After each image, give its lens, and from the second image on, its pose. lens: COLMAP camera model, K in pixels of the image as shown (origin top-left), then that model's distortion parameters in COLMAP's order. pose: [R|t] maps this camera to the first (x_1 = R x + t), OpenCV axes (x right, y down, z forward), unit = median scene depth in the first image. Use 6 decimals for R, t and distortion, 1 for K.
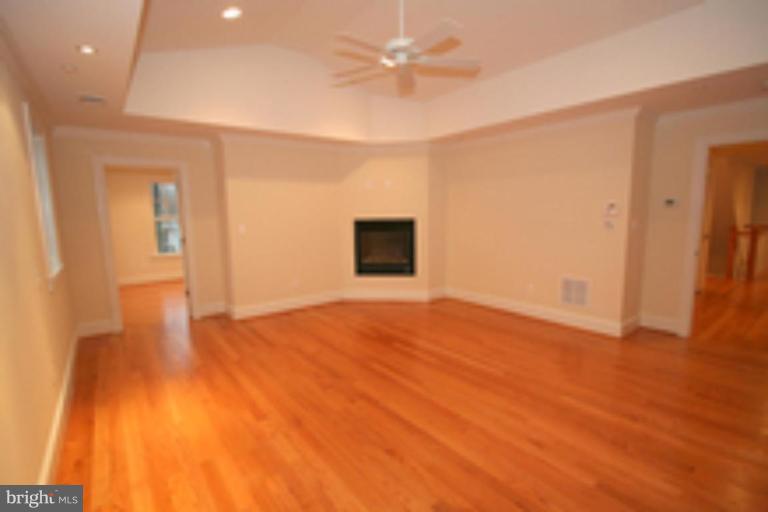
lens RADIAL K [[358.8, 0, 384.0], [0, 358.8, 256.0], [0, 0, 1]] dist [-0.001485, -0.000154]
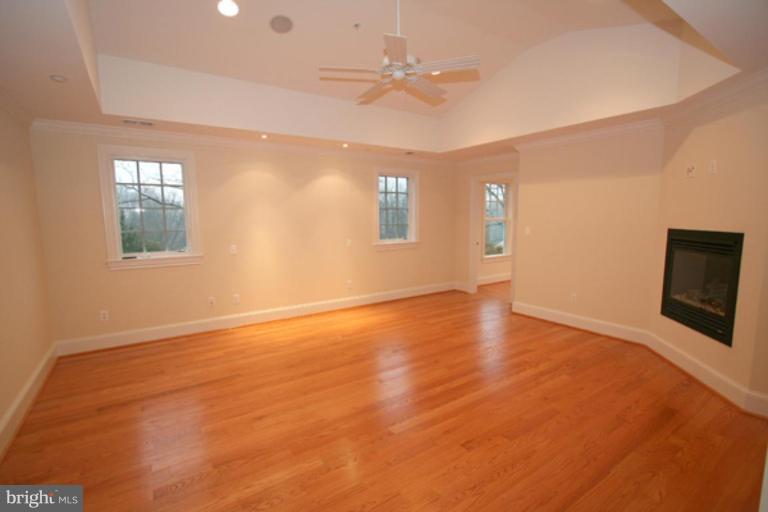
lens RADIAL K [[358.8, 0, 384.0], [0, 358.8, 256.0], [0, 0, 1]] dist [-0.001485, -0.000154]
pose [[-0.064993, 0.124529, -0.990085, 0.593130], [-0.113234, 0.984854, 0.131304, -0.081378], [0.991440, 0.120645, -0.049907, 0.550968]]
